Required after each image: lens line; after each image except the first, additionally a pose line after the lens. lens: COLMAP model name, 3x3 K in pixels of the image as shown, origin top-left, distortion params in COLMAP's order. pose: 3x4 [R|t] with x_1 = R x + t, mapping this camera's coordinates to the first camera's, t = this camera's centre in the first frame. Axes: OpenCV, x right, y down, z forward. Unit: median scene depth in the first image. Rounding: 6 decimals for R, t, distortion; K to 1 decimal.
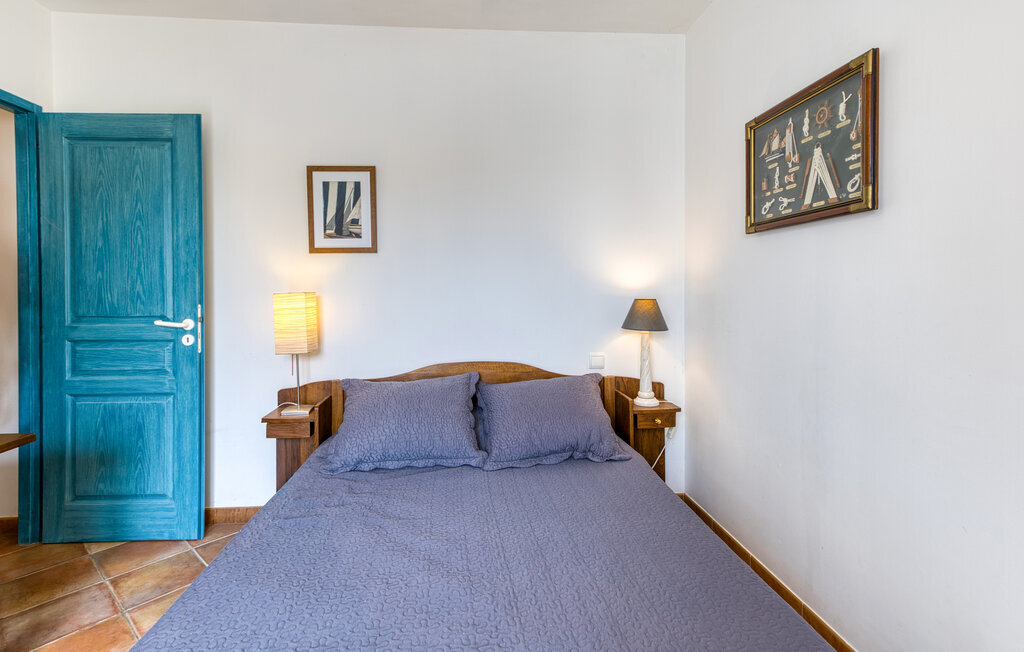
lens RADIAL K [[477.7, 0, 495.8], [0, 477.7, 292.1], [0, 0, 1]] dist [0.018466, 0.000590]
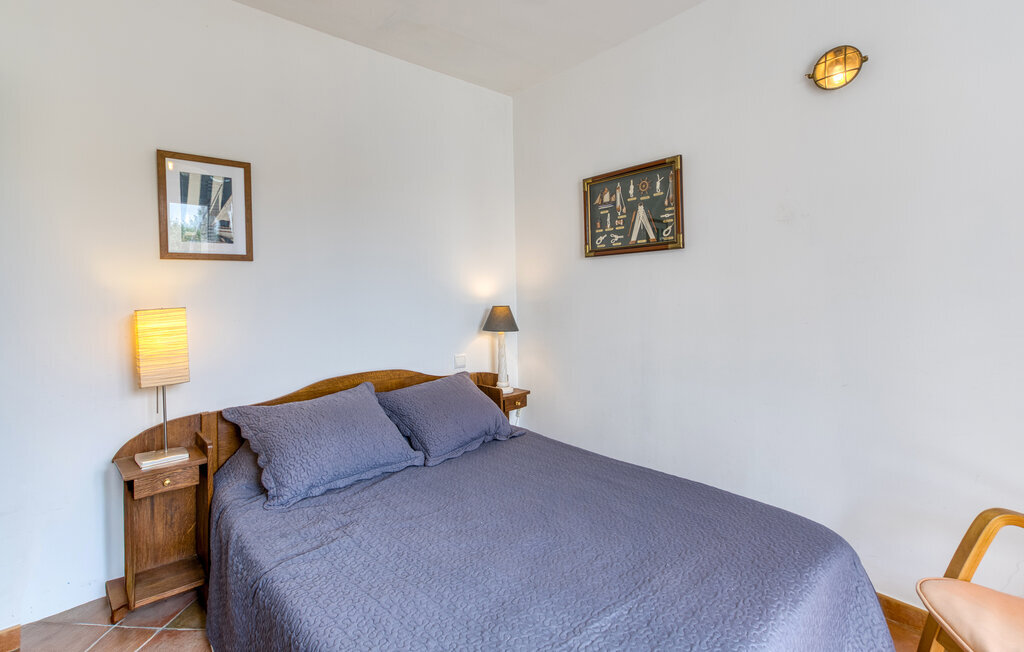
lens RADIAL K [[477.7, 0, 495.8], [0, 477.7, 292.1], [0, 0, 1]] dist [0.018466, 0.000590]
pose [[0.804511, -0.006711, 0.593900, -0.548135], [0.020281, 0.999663, -0.016178, -0.001931], [-0.593592, 0.025061, 0.804376, 0.029255]]
